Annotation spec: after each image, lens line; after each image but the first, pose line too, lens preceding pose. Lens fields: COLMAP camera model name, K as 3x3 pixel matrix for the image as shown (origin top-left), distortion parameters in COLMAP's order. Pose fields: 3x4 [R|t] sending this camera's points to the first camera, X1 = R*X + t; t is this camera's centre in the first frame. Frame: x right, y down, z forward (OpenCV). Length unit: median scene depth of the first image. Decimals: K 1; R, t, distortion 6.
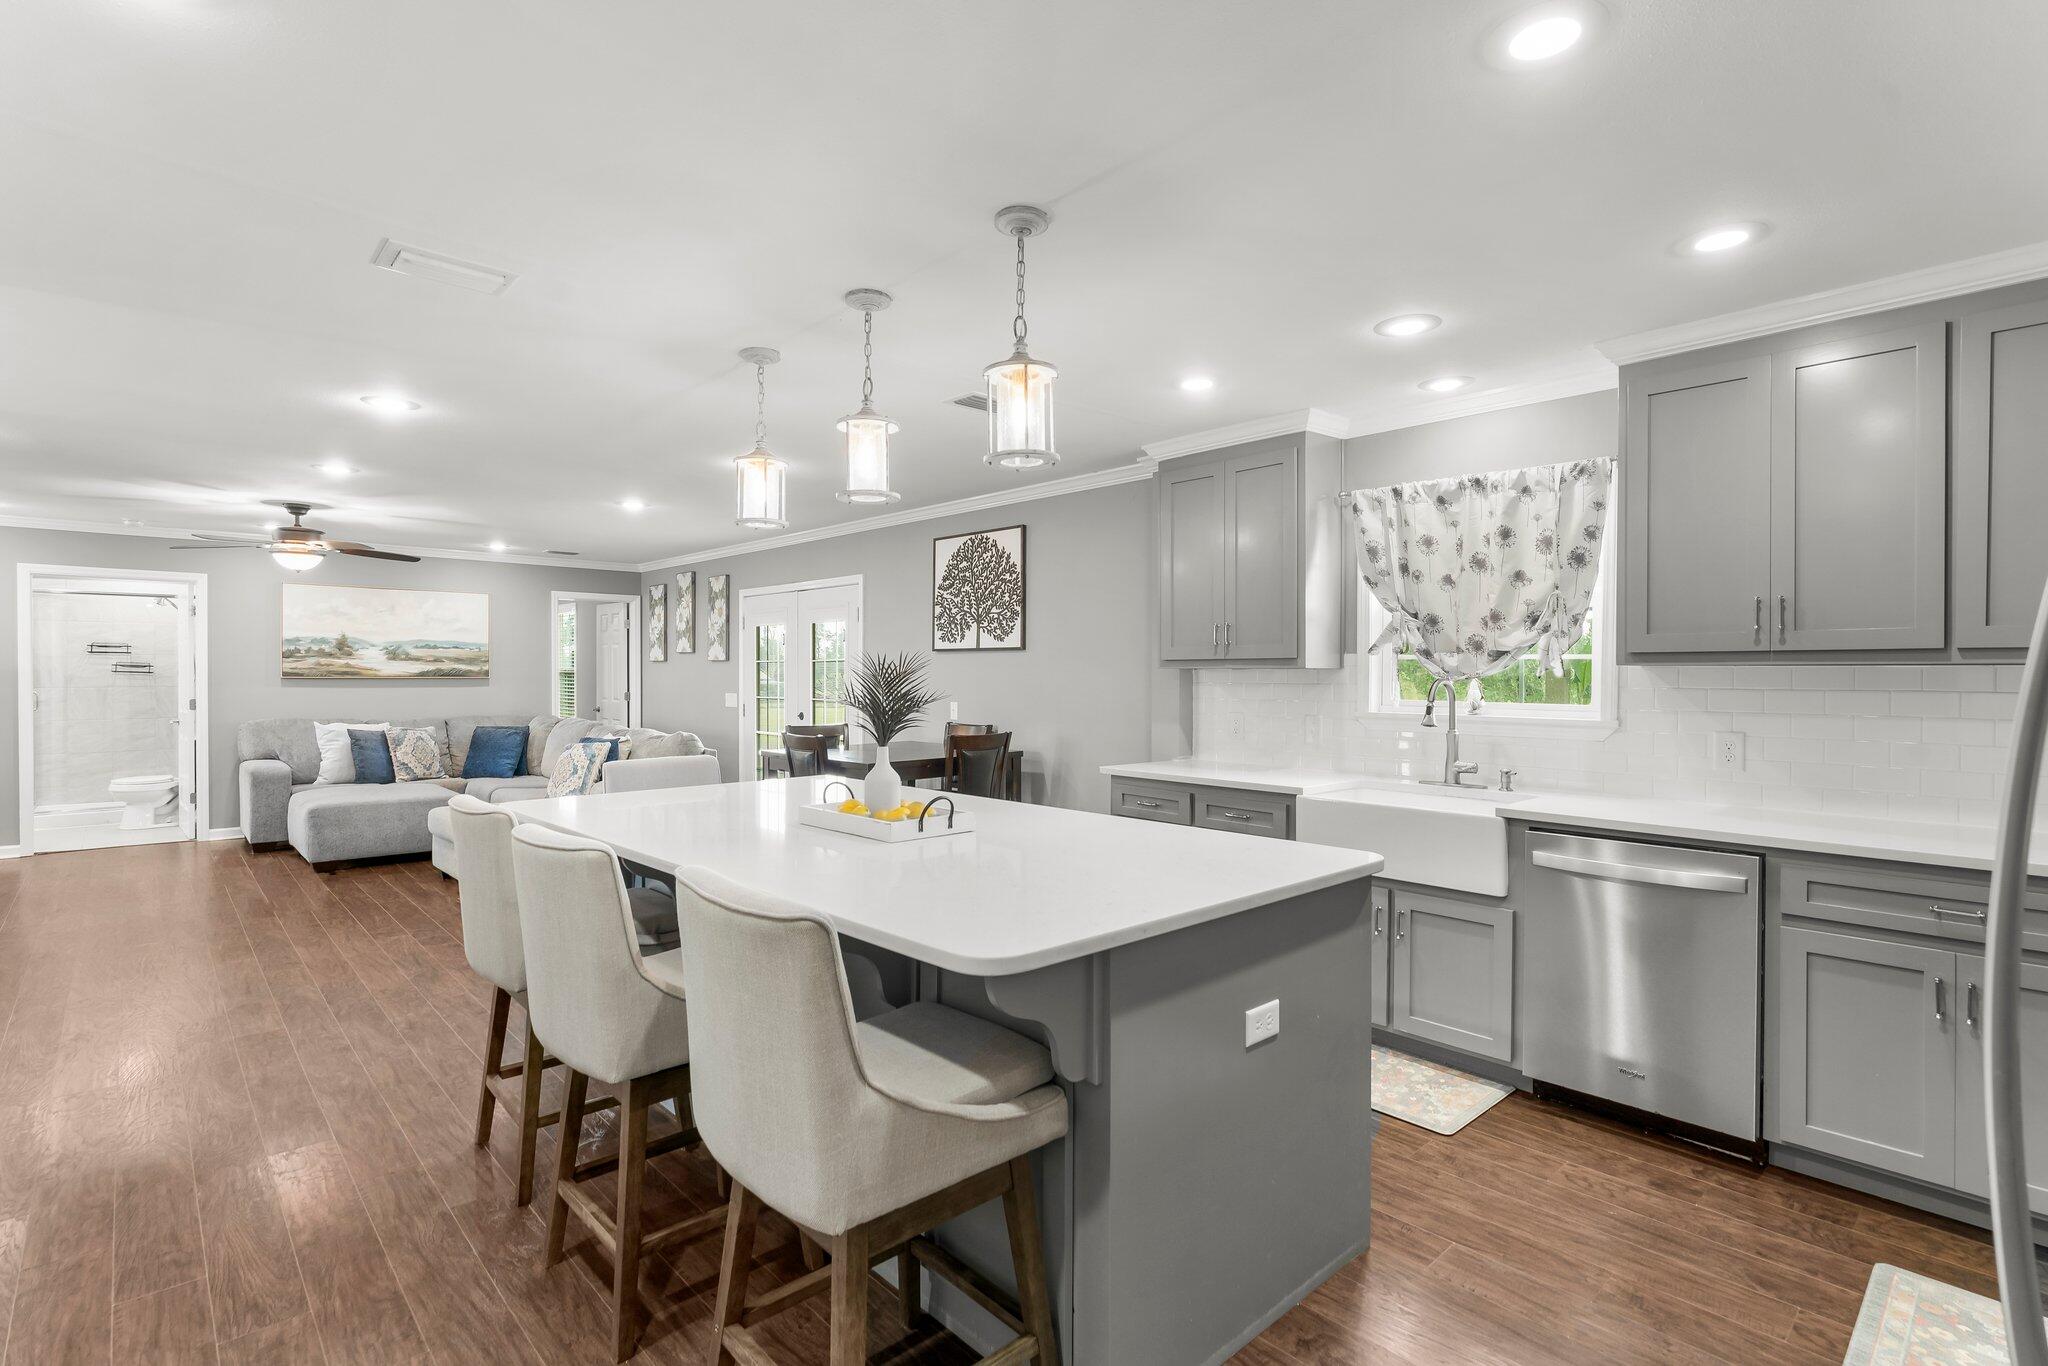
lens RADIAL K [[946.0, 0, 1026.7], [0, 946.0, 683.7], [0, 0, 1]] dist [-0.021068, -0.000088]
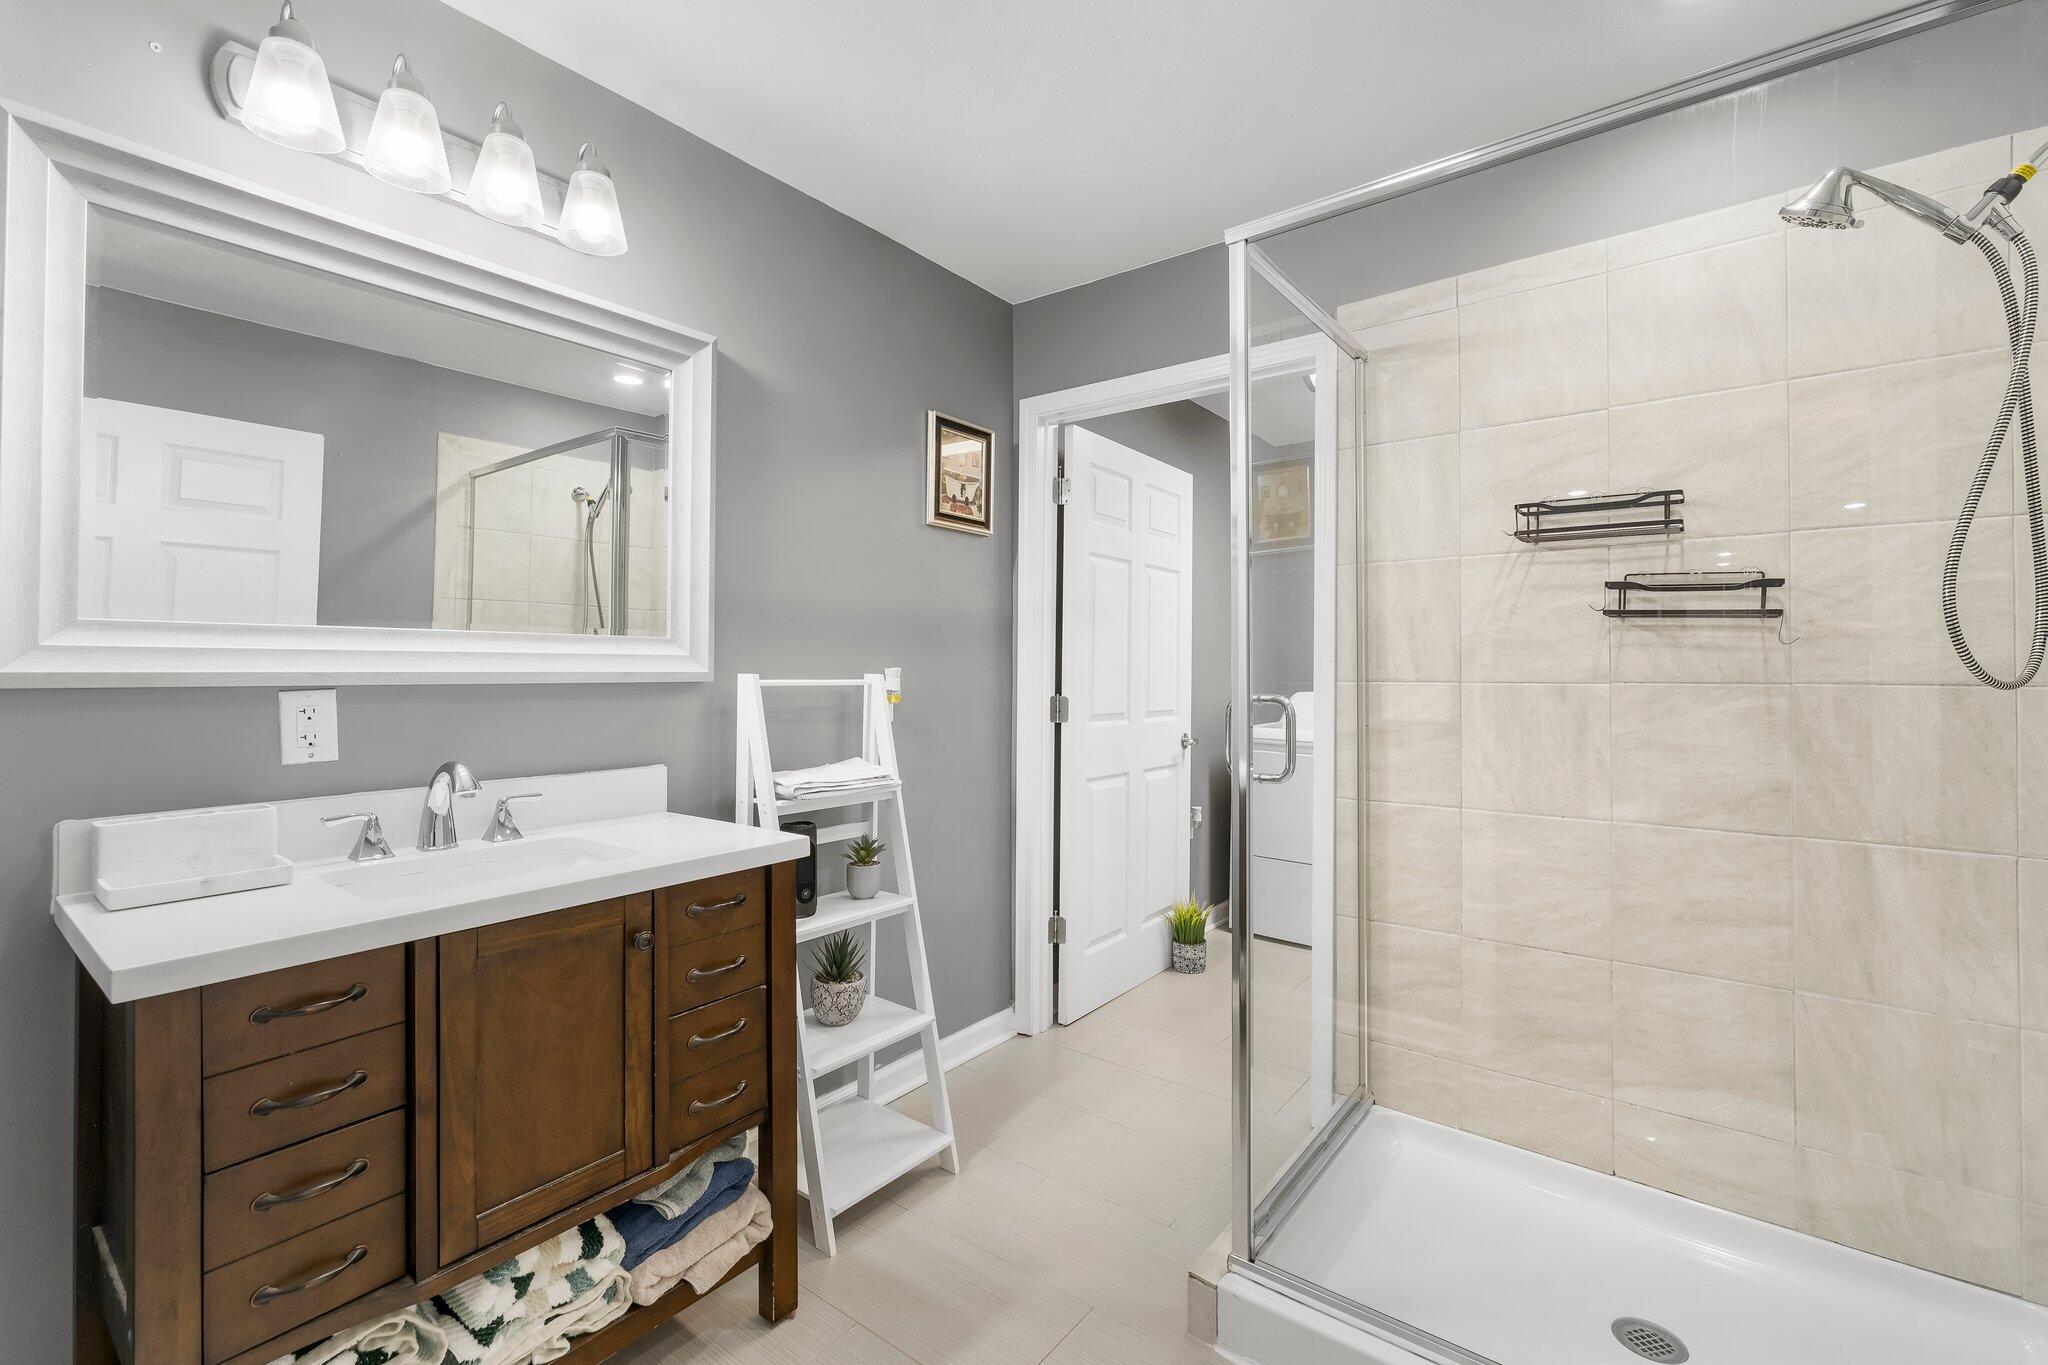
lens RADIAL K [[908.0, 0, 1029.5], [0, 908.0, 649.3], [0, 0, 1]] dist [-0.000592, -0.000158]
pose [[0.151632, -0.029930, -0.987984, -0.862686], [-0.023639, 0.999146, -0.033896, 0.007039], [0.988154, 0.028495, 0.150795, 0.904648]]
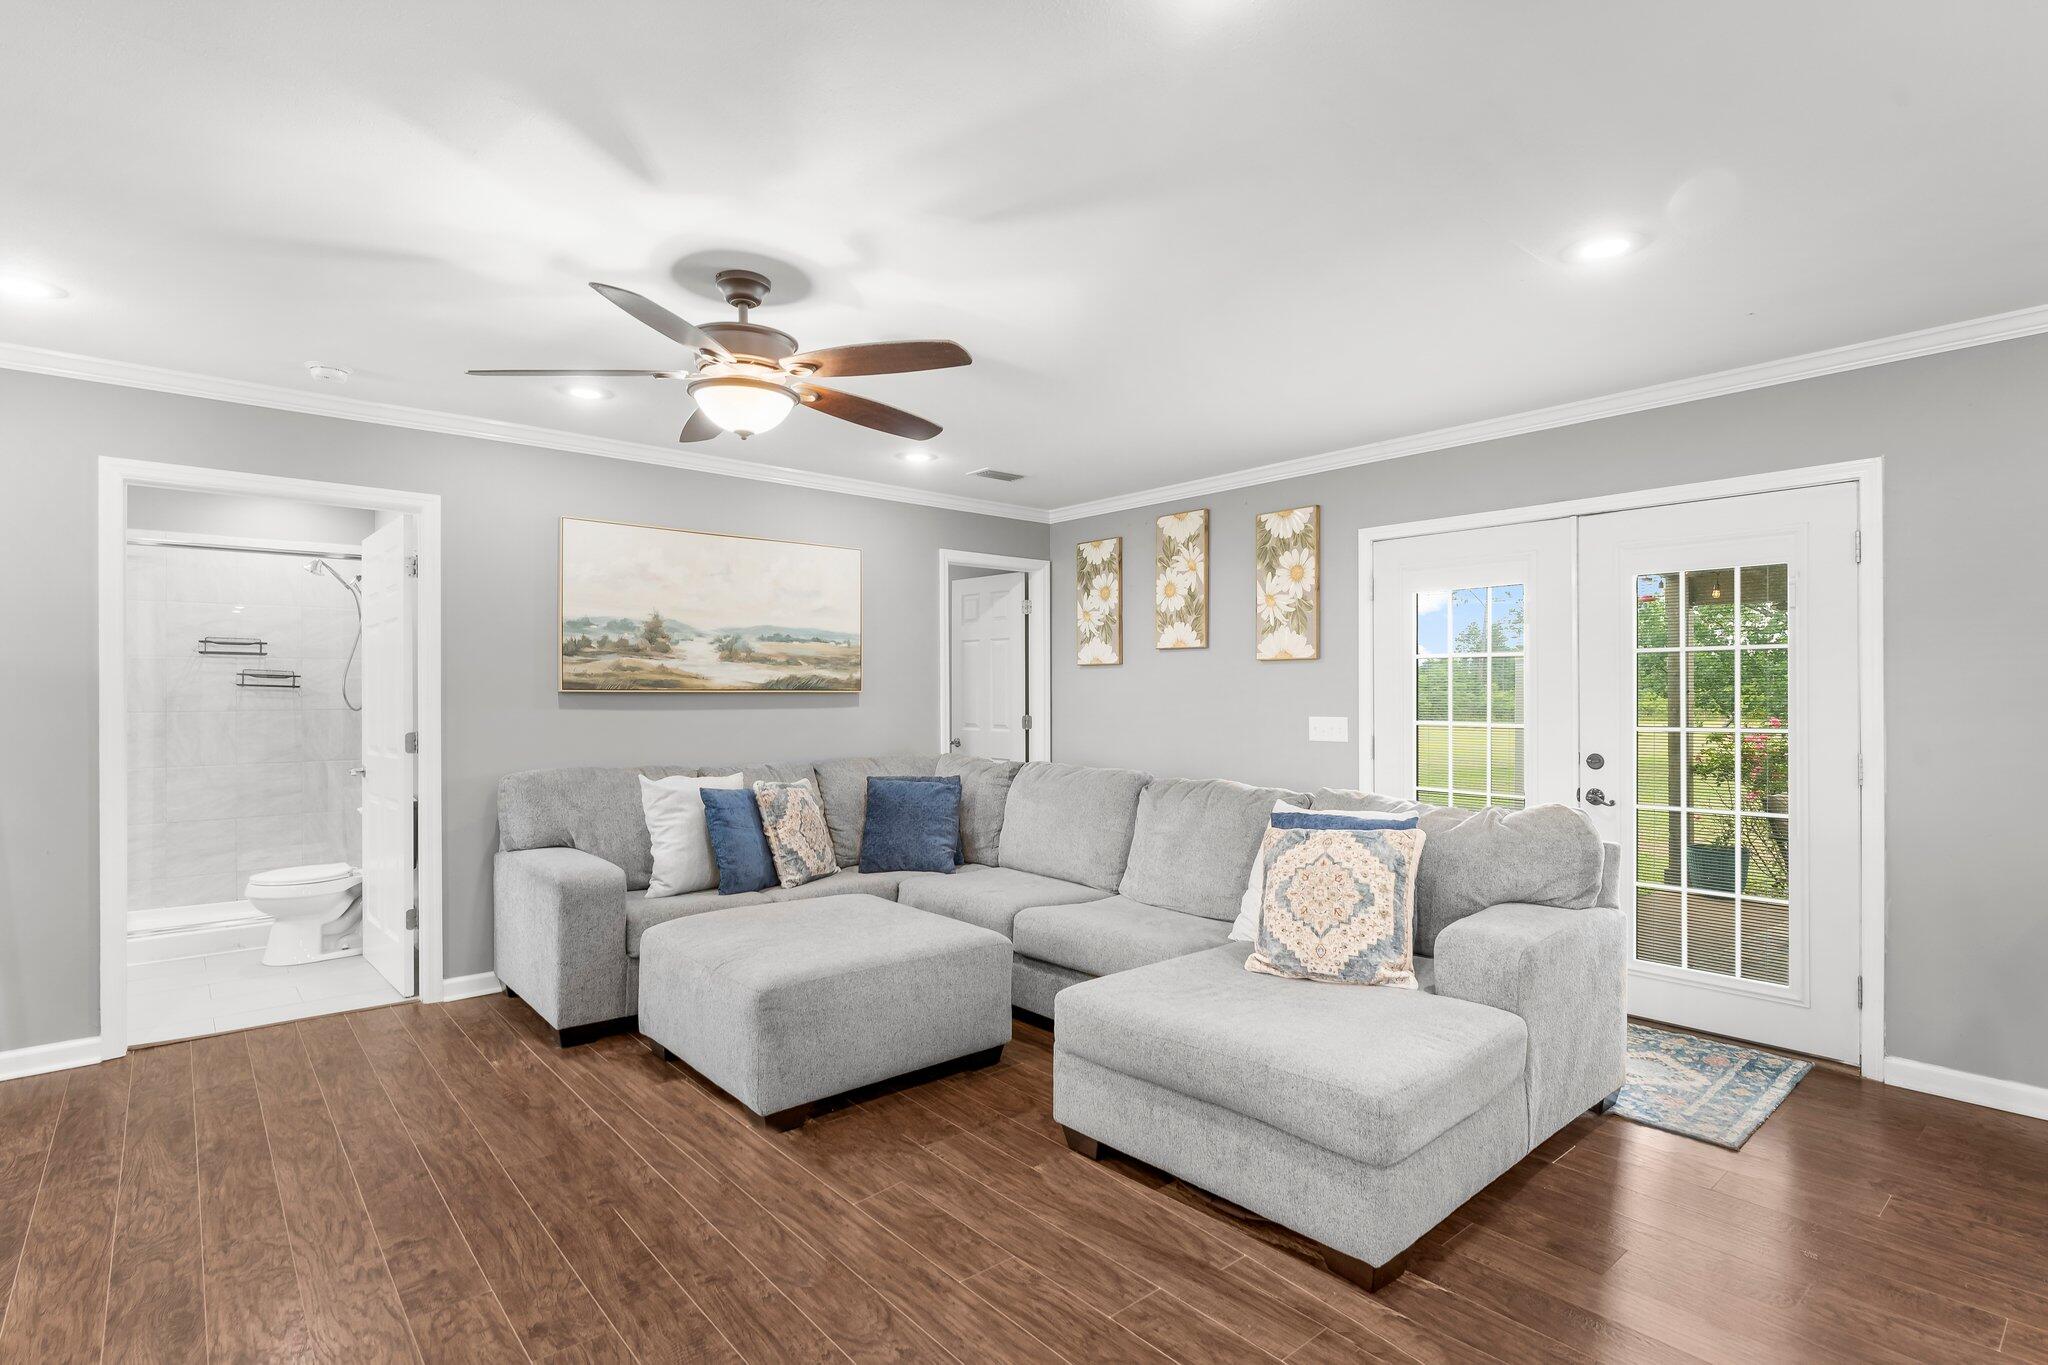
lens RADIAL K [[965.7, 0, 1016.9], [0, 965.7, 705.1], [0, 0, 1]] dist [-0.018632, -0.000072]
pose [[0.998888, -0.005115, -0.046860, -0.493373], [0.005096, 0.999987, -0.000517, 0.002852], [0.046862, 0.000278, 0.998901, 0.441548]]
